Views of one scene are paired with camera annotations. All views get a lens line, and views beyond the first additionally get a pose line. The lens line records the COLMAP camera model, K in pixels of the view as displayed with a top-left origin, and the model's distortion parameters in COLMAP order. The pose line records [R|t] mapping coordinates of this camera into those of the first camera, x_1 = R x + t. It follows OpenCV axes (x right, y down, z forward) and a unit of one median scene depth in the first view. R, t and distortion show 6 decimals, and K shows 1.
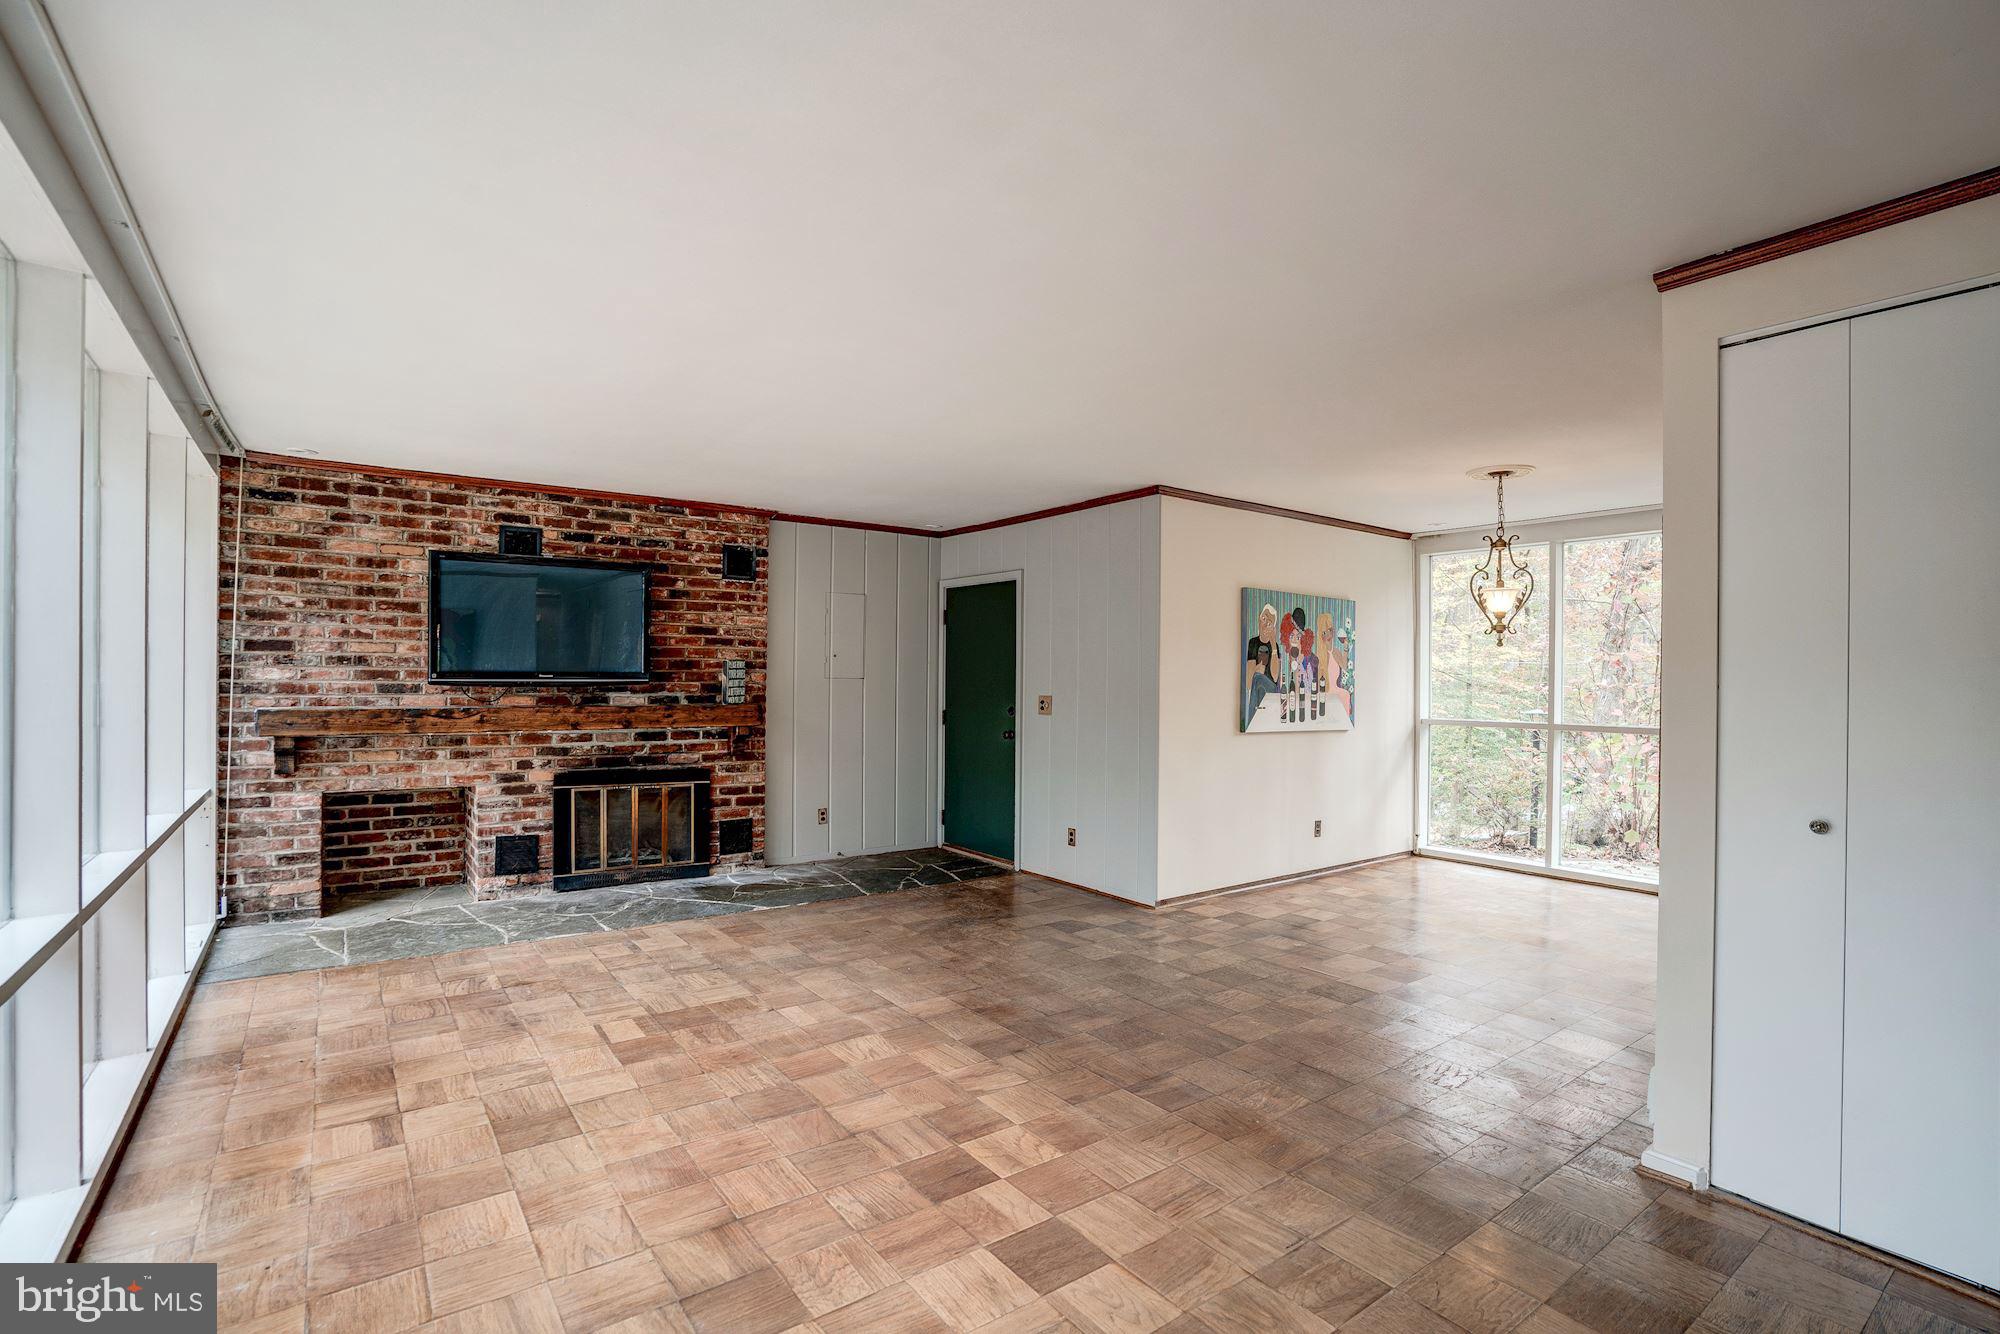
lens RADIAL K [[922.4, 0, 965.8], [0, 922.4, 671.2], [0, 0, 1]] dist [-0.064319, 0.035669]
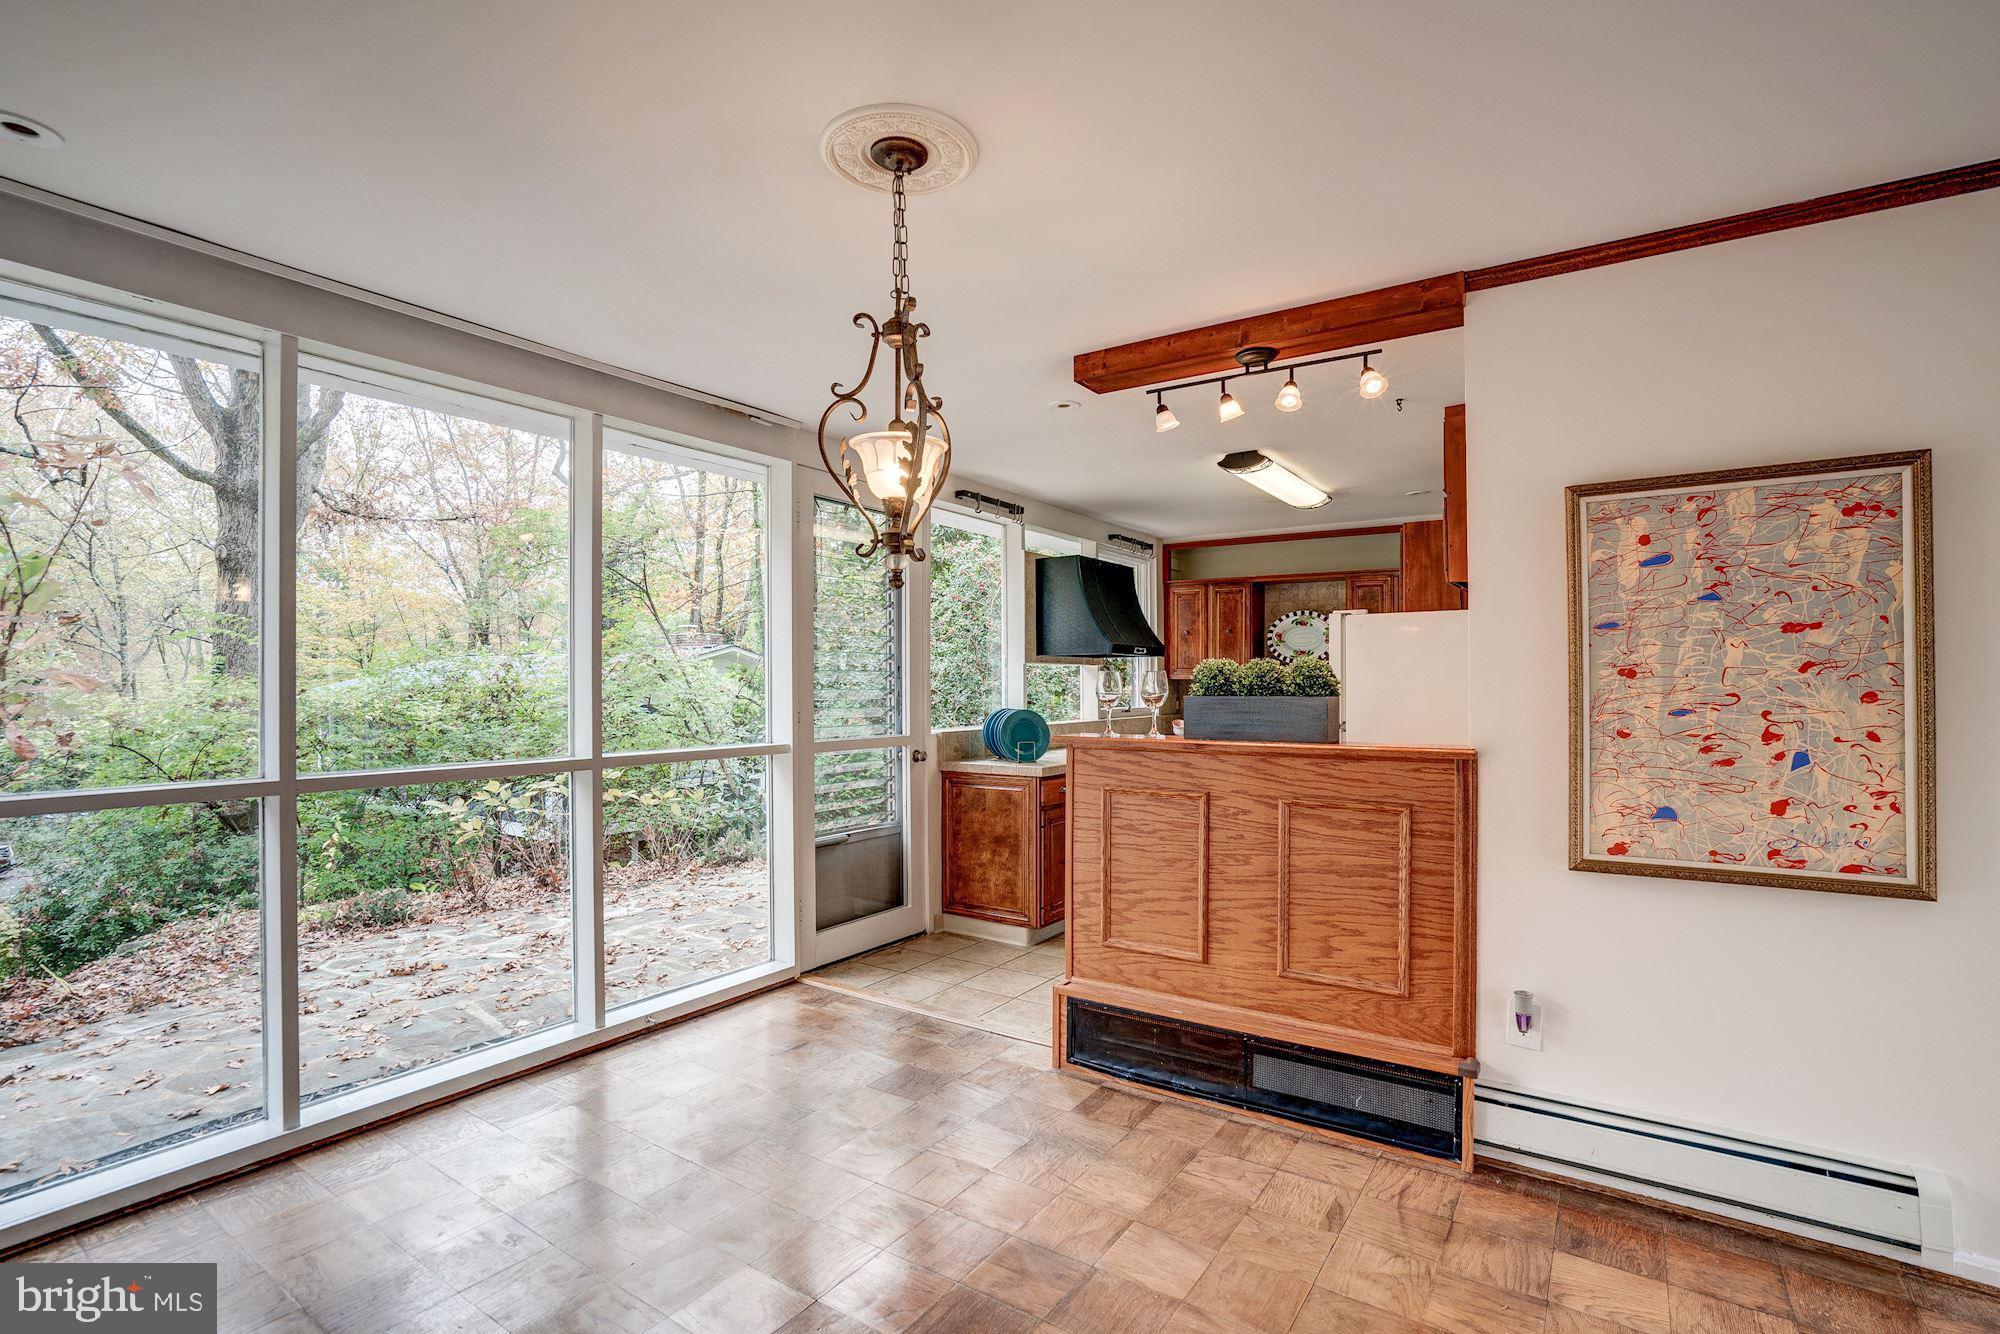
lens RADIAL K [[903.7, 0, 996.5], [0, 903.7, 680.2], [0, 0, 1]] dist [-0.004321, 0.000964]
pose [[-0.388834, -0.004492, 0.921297, 0.199111], [-0.009955, 0.999950, 0.000674, 0.010065], [-0.921254, -0.008910, -0.388859, 1.039534]]
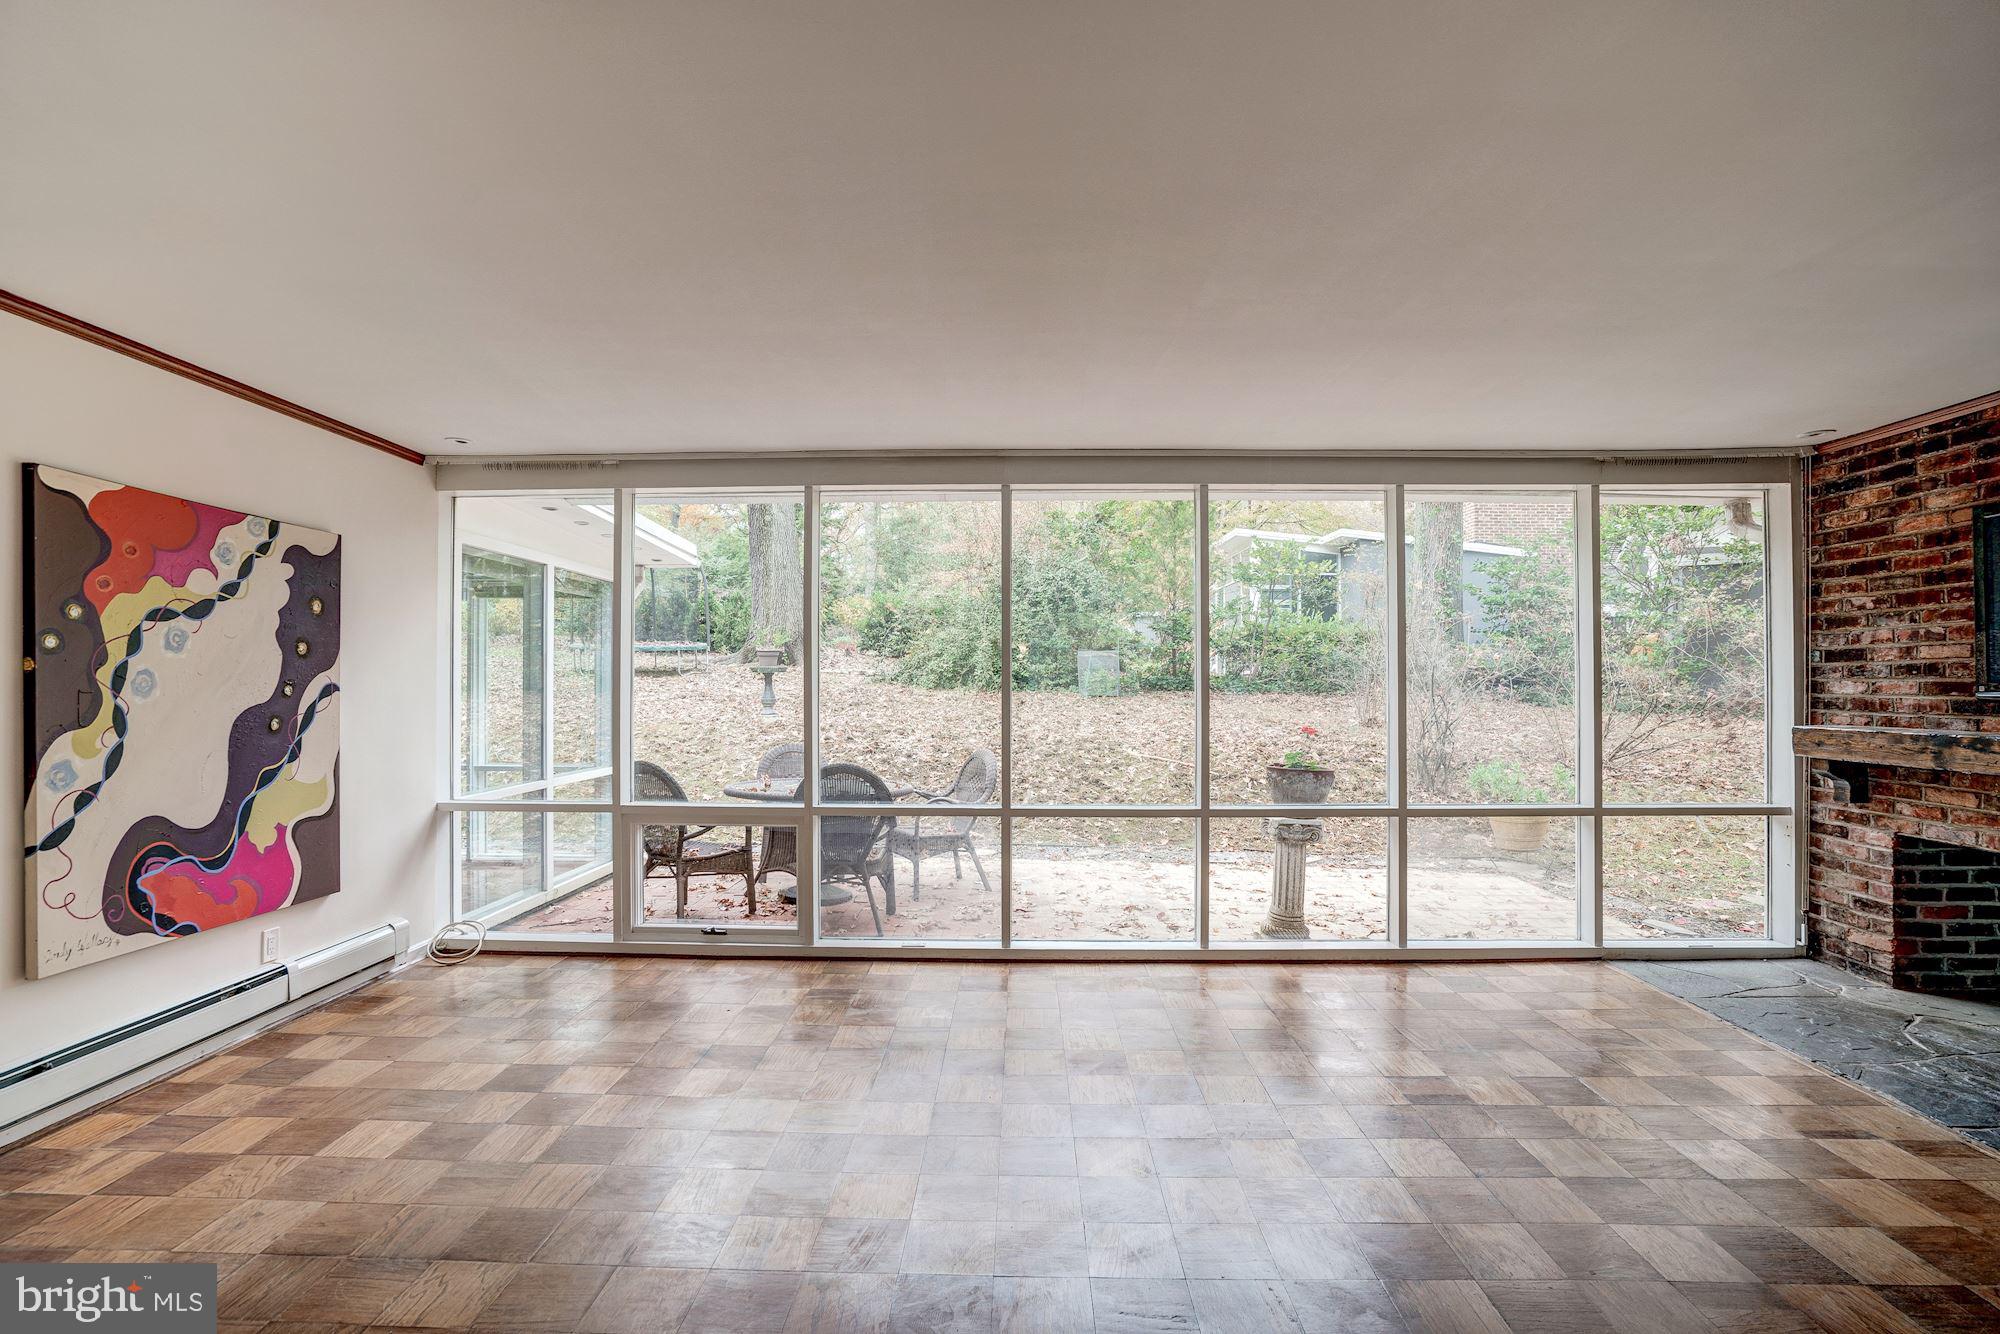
lens RADIAL K [[910.1, 0, 1011.1], [0, 910.1, 678.9], [0, 0, 1]] dist [-0.032395, 0.015244]
pose [[-0.577778, -0.012671, -0.816096, 0.400711], [0.002133, 0.999853, -0.017035, 0.007372], [0.816191, -0.011583, -0.577666, 0.809742]]
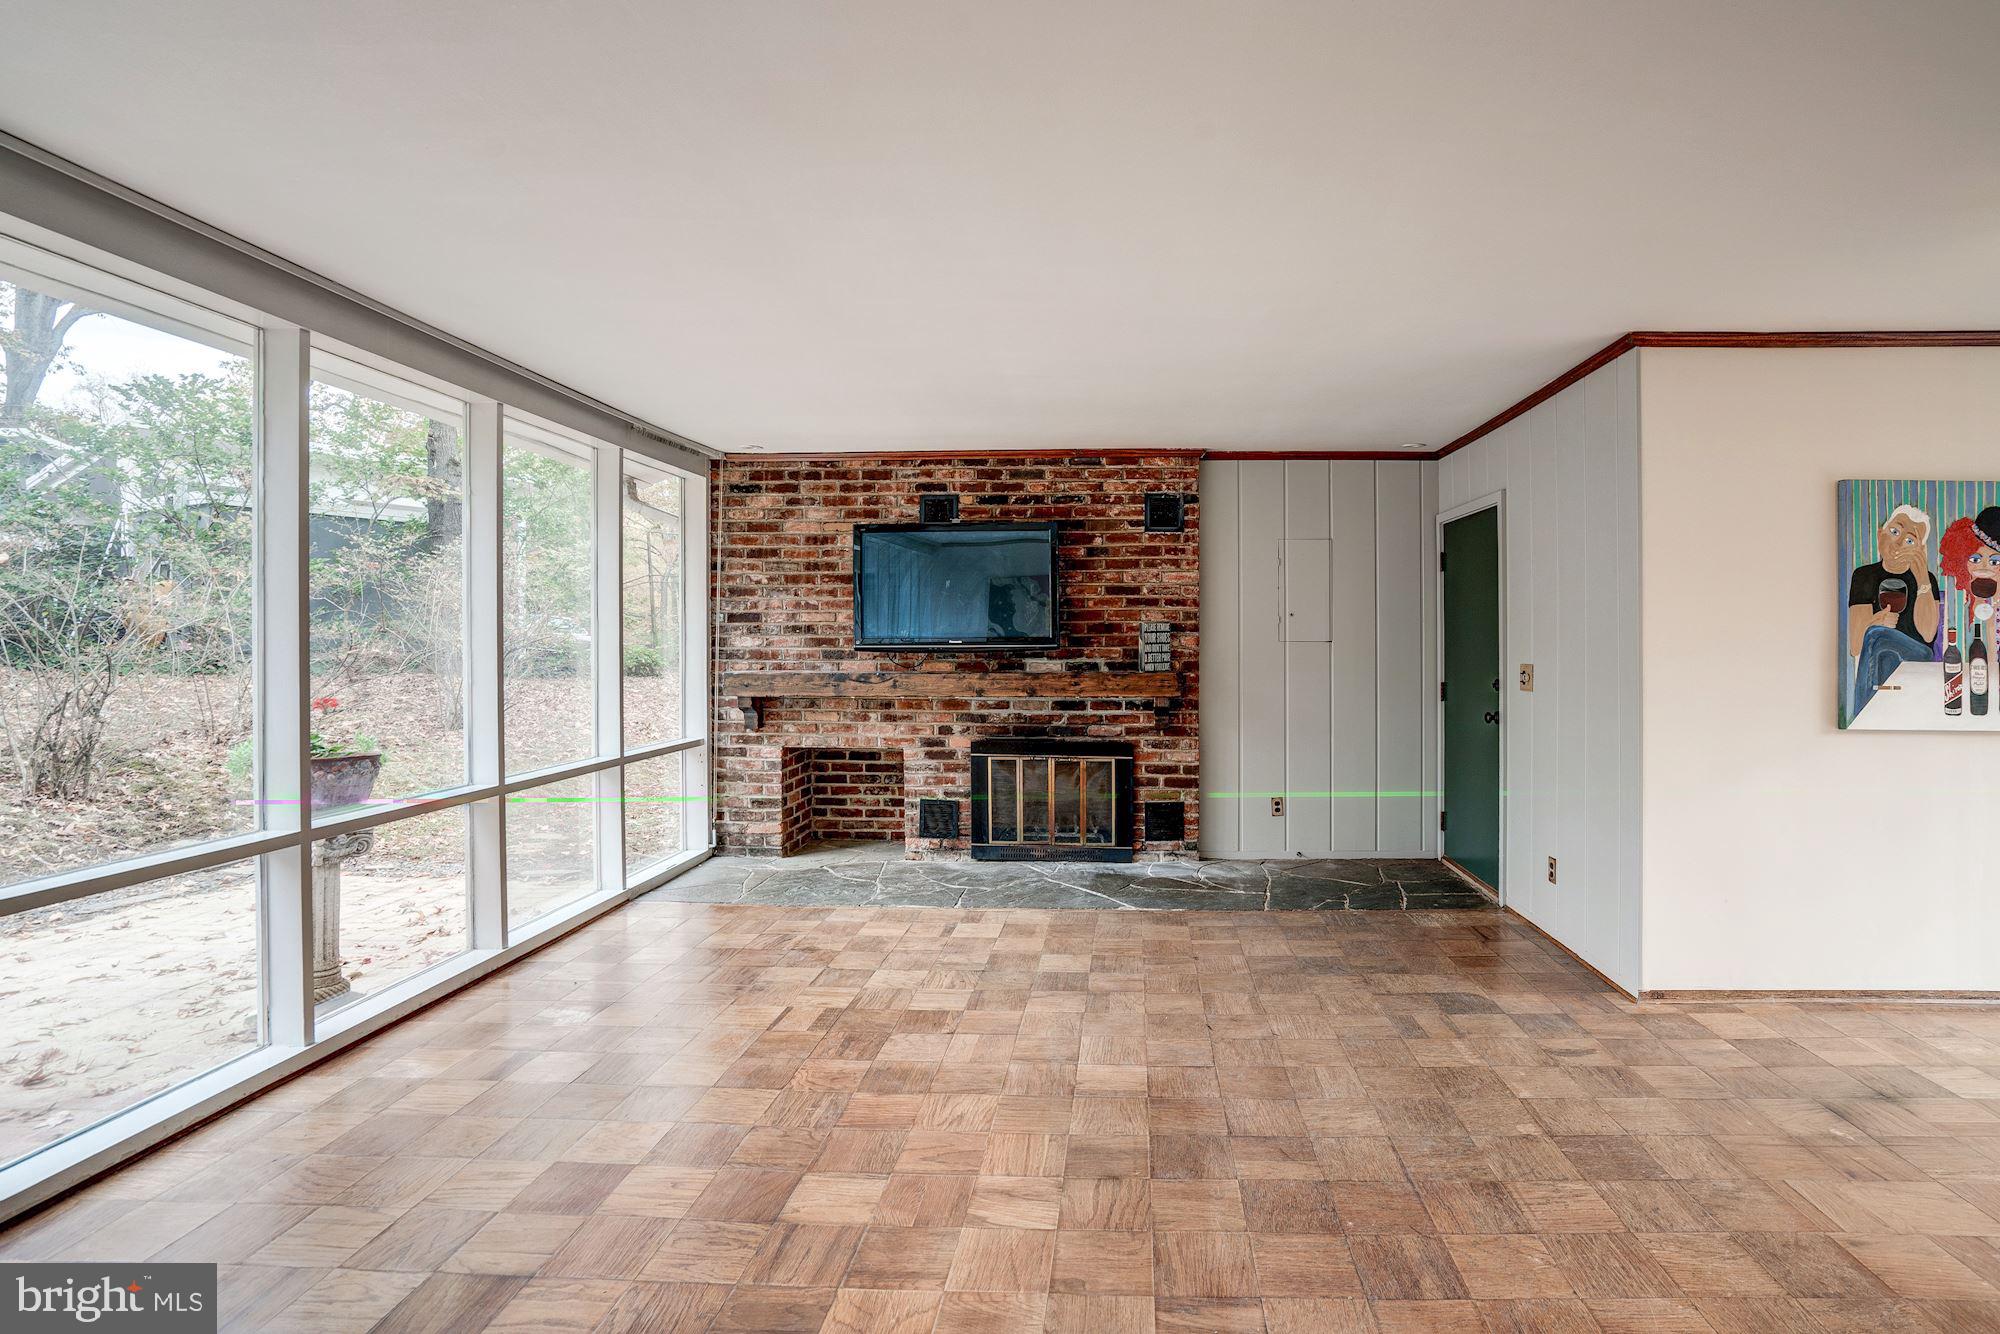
lens RADIAL K [[960.1, 0, 1095.1], [0, 960.1, 633.3], [0, 0, 1]] dist [-0.066267, 0.036125]
pose [[0.802518, -0.013298, -0.596480, 0.312118], [0.011866, 0.999910, -0.006327, 0.004607], [0.596510, -0.002000, 0.802603, 0.272204]]
